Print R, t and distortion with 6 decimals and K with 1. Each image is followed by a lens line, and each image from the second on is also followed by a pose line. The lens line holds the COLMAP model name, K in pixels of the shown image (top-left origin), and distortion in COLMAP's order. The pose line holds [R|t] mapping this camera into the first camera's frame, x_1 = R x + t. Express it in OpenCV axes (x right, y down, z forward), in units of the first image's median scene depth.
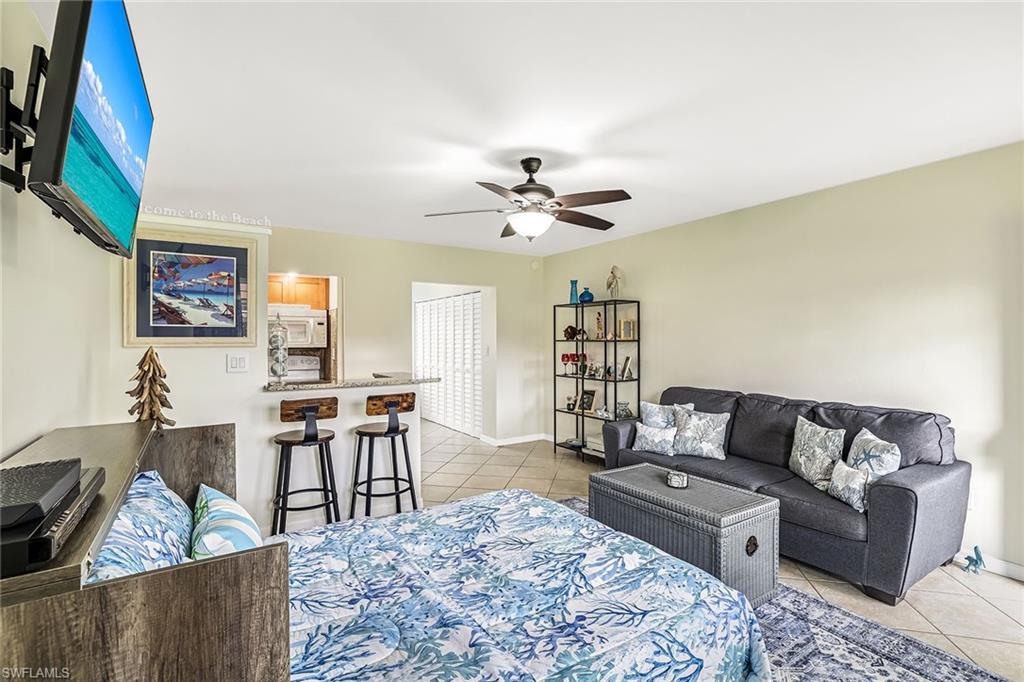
lens RADIAL K [[471.7, 0, 483.8], [0, 471.7, 334.6], [0, 0, 1]] dist [-0.023986, 0.000610]
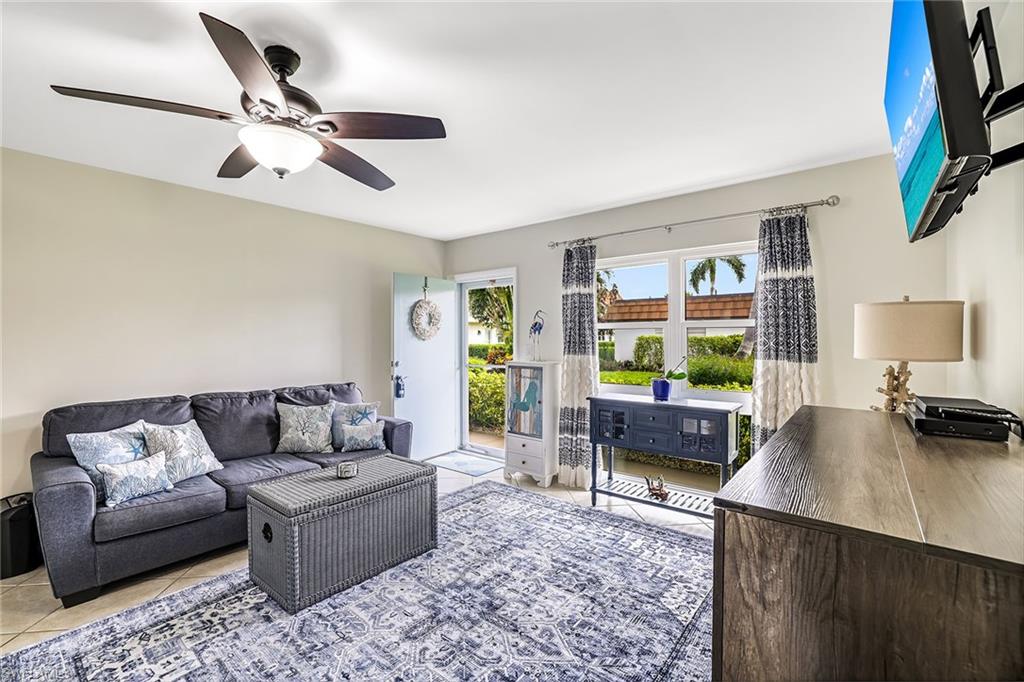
lens RADIAL K [[437.5, 0, 529.1], [0, 437.5, 339.8], [0, 0, 1]] dist [-0.034128, 0.010243]
pose [[-0.355622, -0.002263, 0.934627, -0.542912], [-0.006377, 0.999980, -0.000005, 0.017621], [-0.934608, -0.005962, -0.355630, 0.843732]]
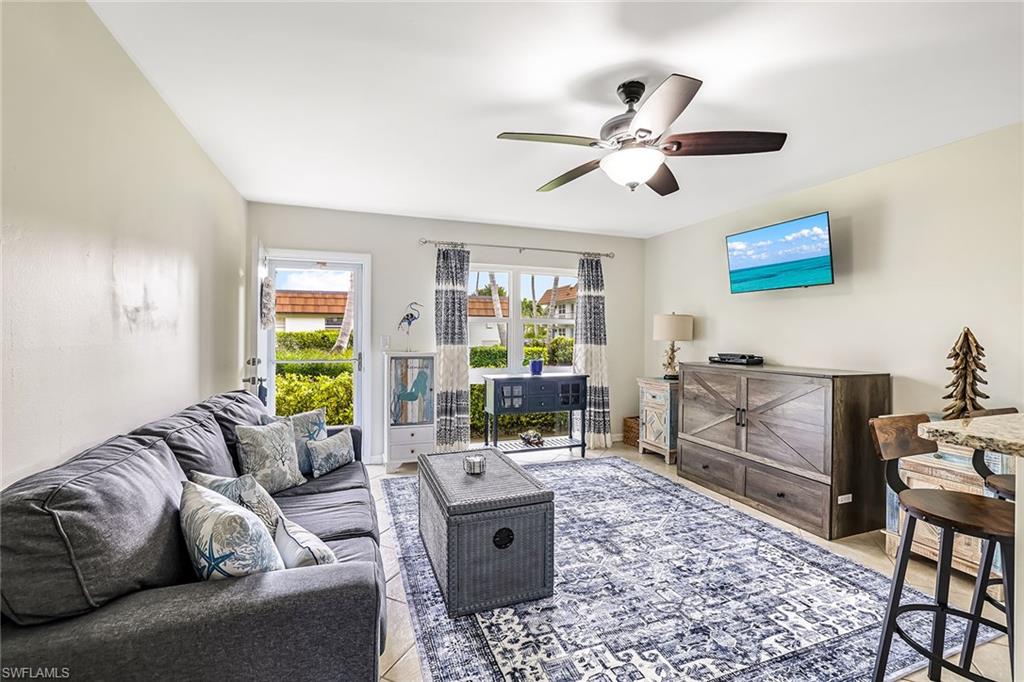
lens RADIAL K [[437.5, 0, 506.9], [0, 437.5, 331.9], [0, 0, 1]] dist [-0.034128, 0.010243]
pose [[-0.981186, -0.001131, 0.193060, 0.145695], [-0.004107, 0.999879, -0.015016, 0.040223], [-0.193019, -0.015527, -0.981072, 1.636734]]
